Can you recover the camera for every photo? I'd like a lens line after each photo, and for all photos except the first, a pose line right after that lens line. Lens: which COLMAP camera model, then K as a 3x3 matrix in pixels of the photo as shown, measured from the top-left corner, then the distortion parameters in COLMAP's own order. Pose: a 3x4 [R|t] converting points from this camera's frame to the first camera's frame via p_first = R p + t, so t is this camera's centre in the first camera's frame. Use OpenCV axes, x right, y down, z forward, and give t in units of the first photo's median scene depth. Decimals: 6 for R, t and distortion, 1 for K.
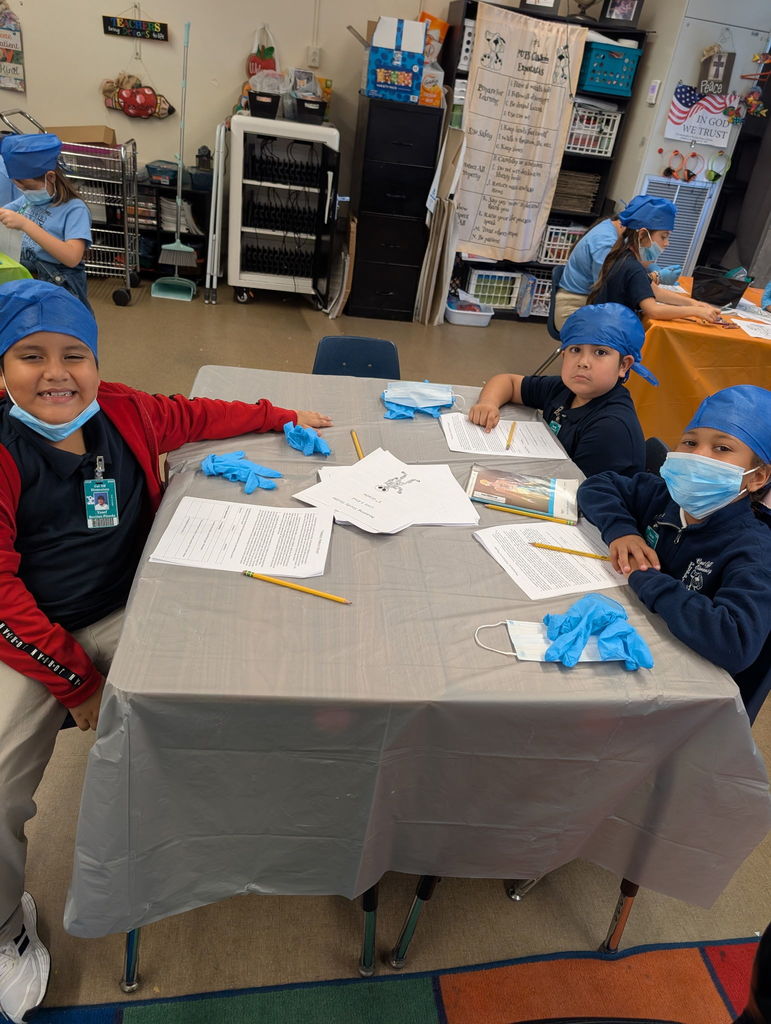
lens RADIAL K [[741.2, 0, 387.3], [0, 741.2, 515.1], [0, 0, 1]] dist [0.012462, -0.011279]
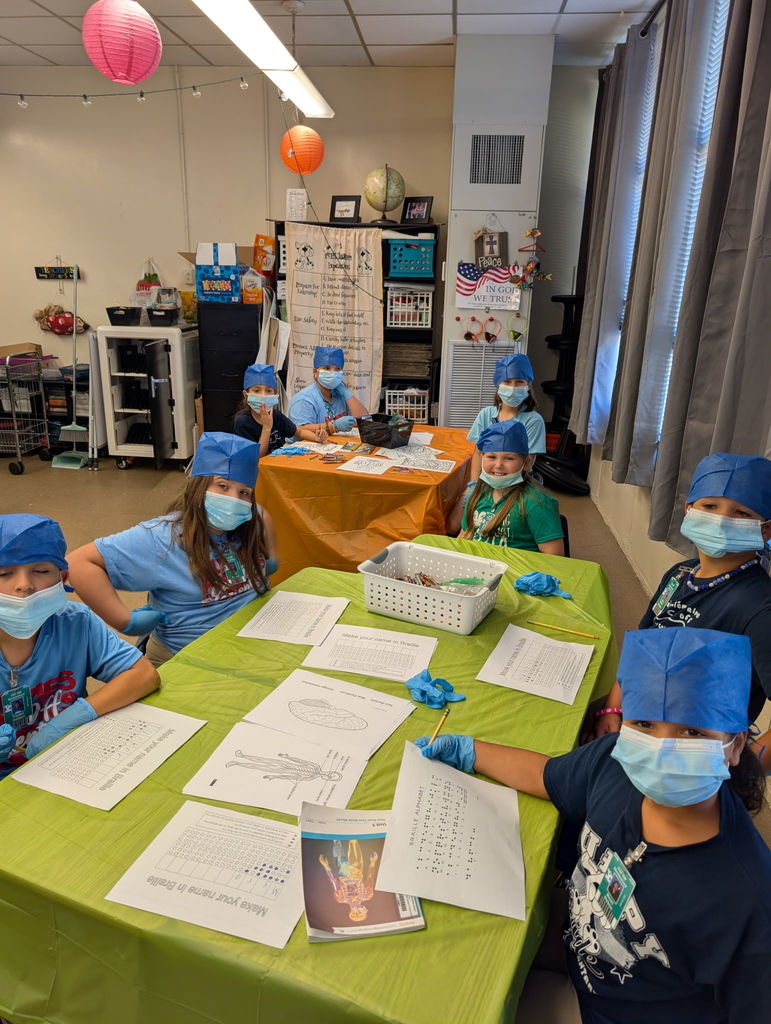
lens RADIAL K [[741.2, 0, 382.1], [0, 741.2, 513.3], [0, 0, 1]] dist [0.012462, -0.011279]
pose [[0.965108, -0.029186, -0.260221, 0.539387], [-0.032514, 0.972721, -0.229687, 0.045276], [0.259826, 0.230133, 0.937832, 0.009090]]
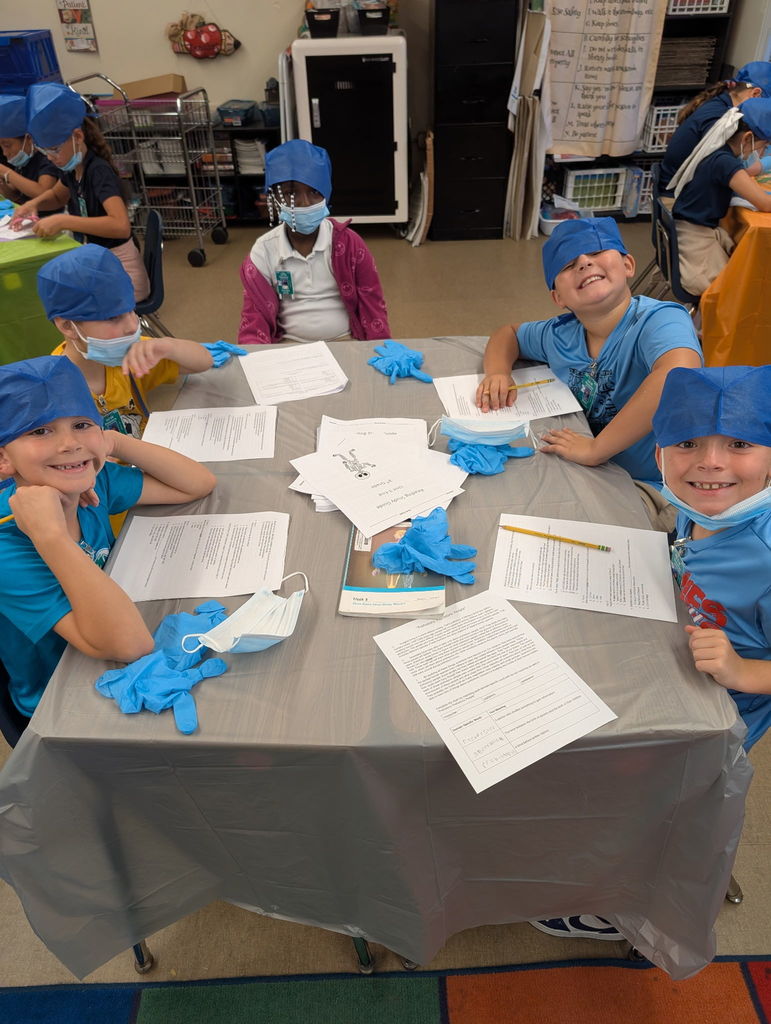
lens RADIAL K [[741.2, 0, 381.6], [0, 741.2, 512.8], [0, 0, 1]] dist [0.012462, -0.011279]
pose [[0.978443, -0.046093, -0.201309, 0.061282], [0.067643, 0.992531, 0.101519, -0.026947], [0.195126, -0.112947, 0.974253, 0.027815]]
